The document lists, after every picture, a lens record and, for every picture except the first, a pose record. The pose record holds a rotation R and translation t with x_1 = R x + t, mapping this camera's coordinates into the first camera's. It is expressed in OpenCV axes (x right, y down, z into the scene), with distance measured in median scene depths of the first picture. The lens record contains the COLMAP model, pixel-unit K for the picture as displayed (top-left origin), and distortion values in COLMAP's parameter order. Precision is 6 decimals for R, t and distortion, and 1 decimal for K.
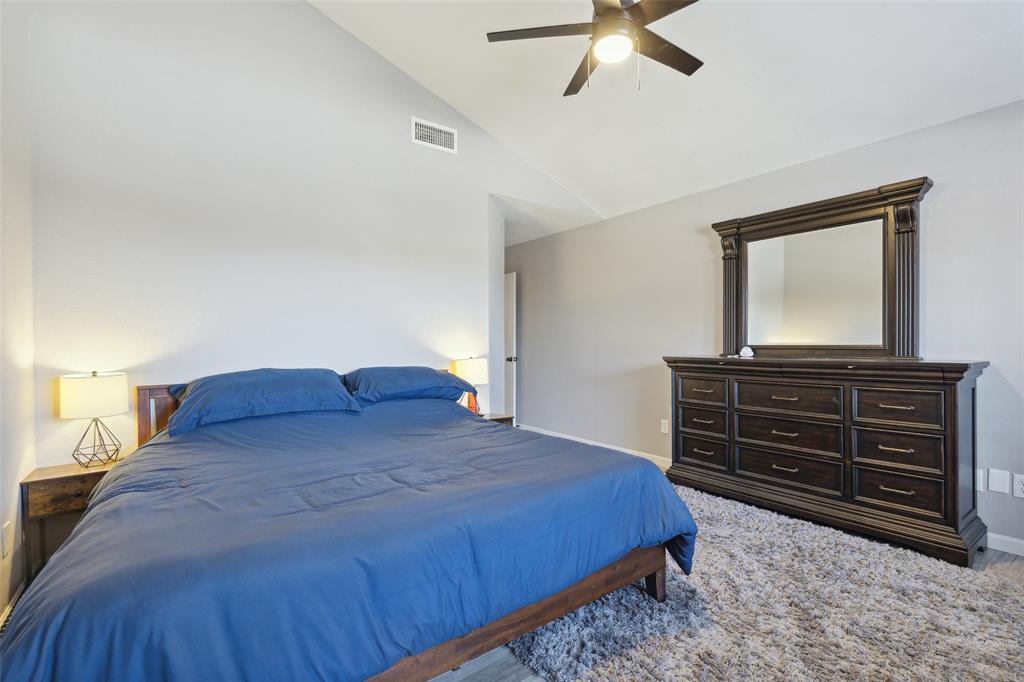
lens RADIAL K [[473.1, 0, 512.0], [0, 473.1, 341.0], [0, 0, 1]] dist [-0.000204, -0.000249]
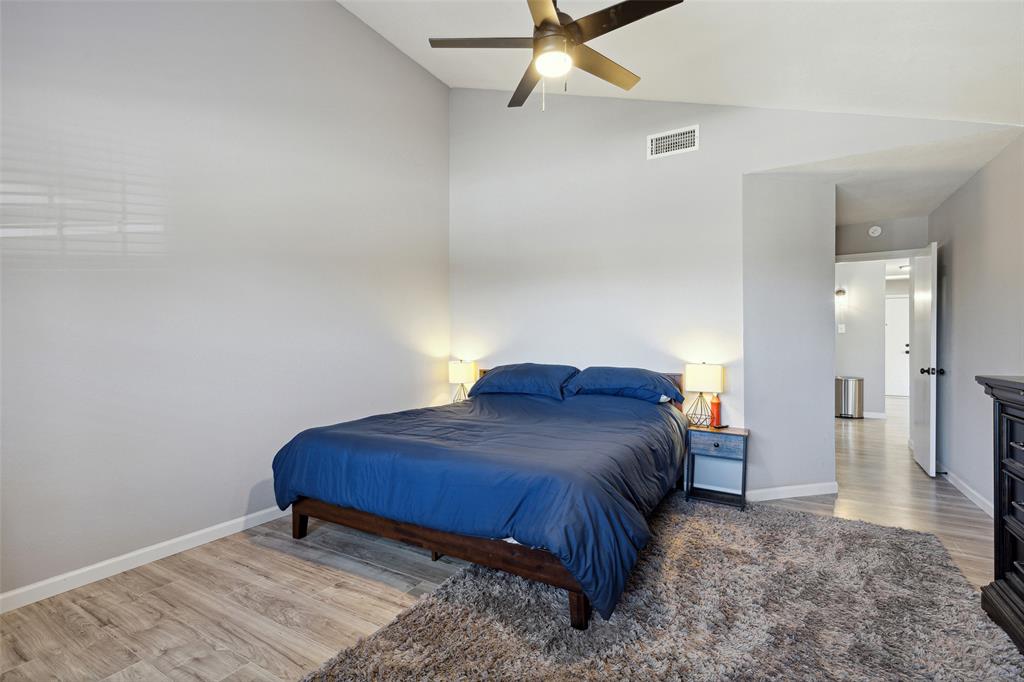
lens RADIAL K [[473.1, 0, 512.0], [0, 473.1, 341.0], [0, 0, 1]] dist [-0.000204, -0.000249]
pose [[0.384548, -0.002142, -0.923102, 0.657840], [0.001795, 0.999997, -0.001573, -0.008043], [0.923103, -0.001052, 0.384551, 0.301653]]
